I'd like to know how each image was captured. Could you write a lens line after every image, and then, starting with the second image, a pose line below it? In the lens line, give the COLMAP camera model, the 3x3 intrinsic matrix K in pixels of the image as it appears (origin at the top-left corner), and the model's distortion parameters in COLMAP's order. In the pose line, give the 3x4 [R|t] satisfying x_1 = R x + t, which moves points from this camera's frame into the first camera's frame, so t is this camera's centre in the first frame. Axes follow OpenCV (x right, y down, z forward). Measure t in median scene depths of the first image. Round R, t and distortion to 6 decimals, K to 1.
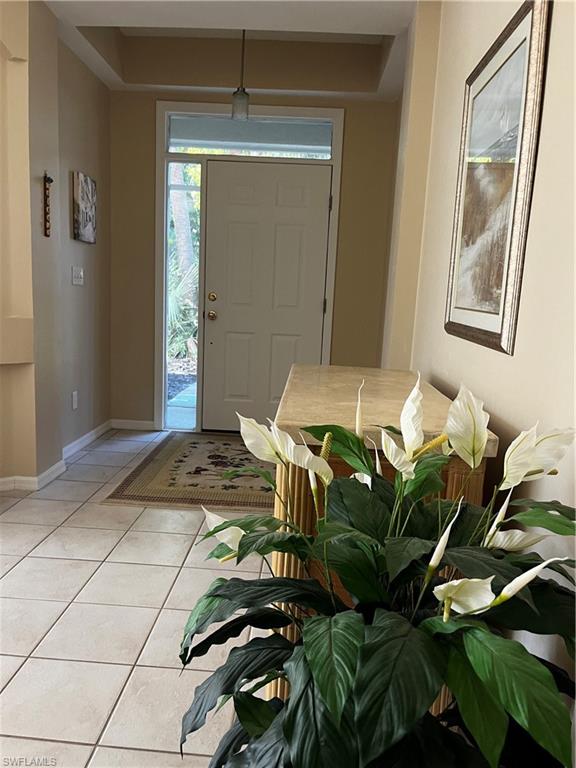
lens RADIAL K [[579.9, 0, 288.0], [0, 579.9, 384.0], [0, 0, 1]] dist [0.054688, -0.092077]
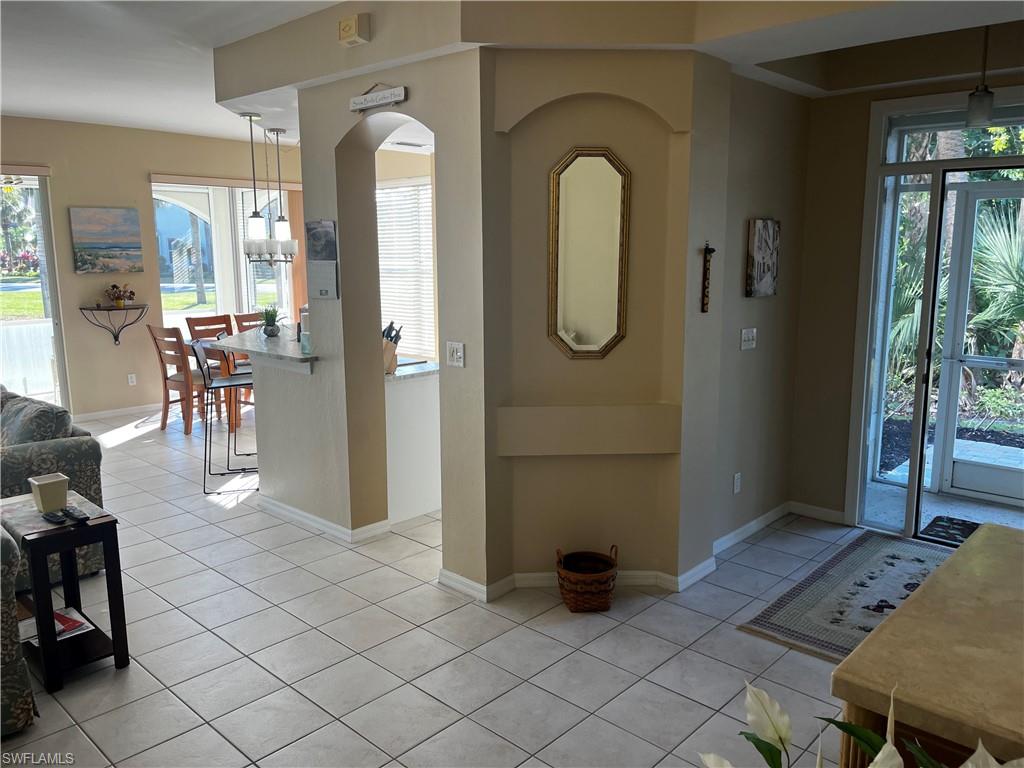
lens RADIAL K [[773.3, 0, 523.7], [0, 773.3, 368.9], [0, 0, 1]] dist [0.065716, -0.100194]
pose [[0.762284, 0.053893, -0.644995, 0.125585], [-0.066684, 0.997764, 0.004558, -0.128029], [0.643798, 0.039536, 0.764173, -0.073006]]
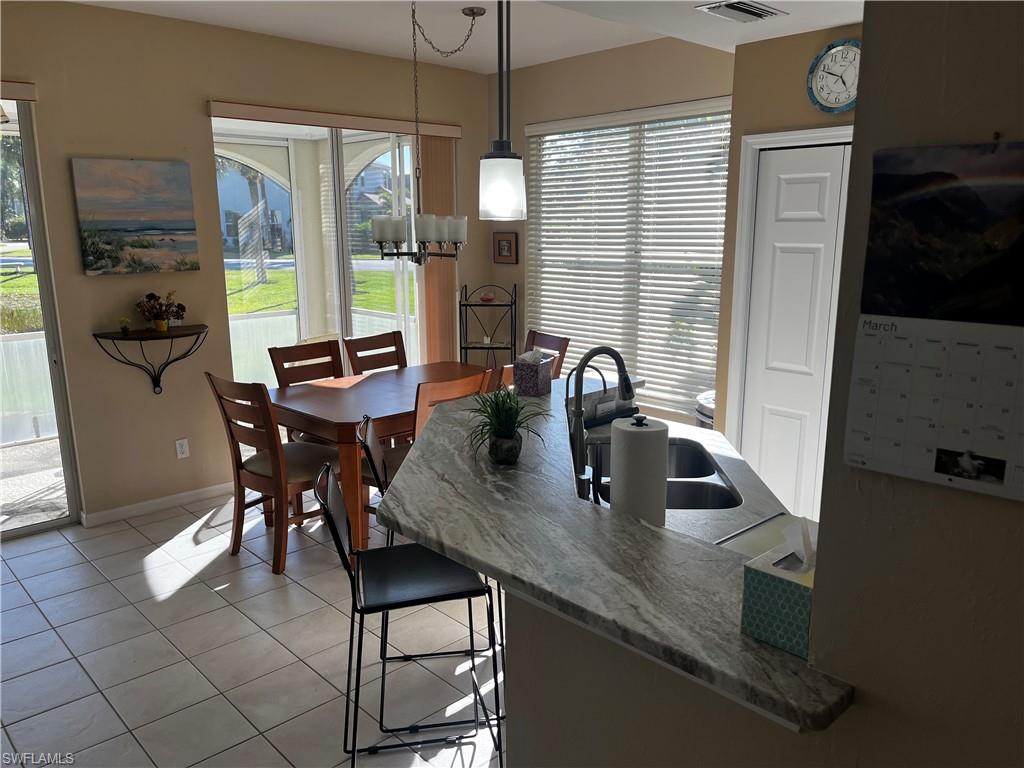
lens RADIAL K [[773.2, 0, 512.0], [0, 773.2, 384.0], [0, 0, 1]] dist [0.054688, -0.092077]
pose [[0.712601, 0.101053, -0.694253, -0.819083], [-0.080726, 0.994810, 0.061942, -0.251860], [0.696910, 0.011904, 0.717060, 0.336929]]
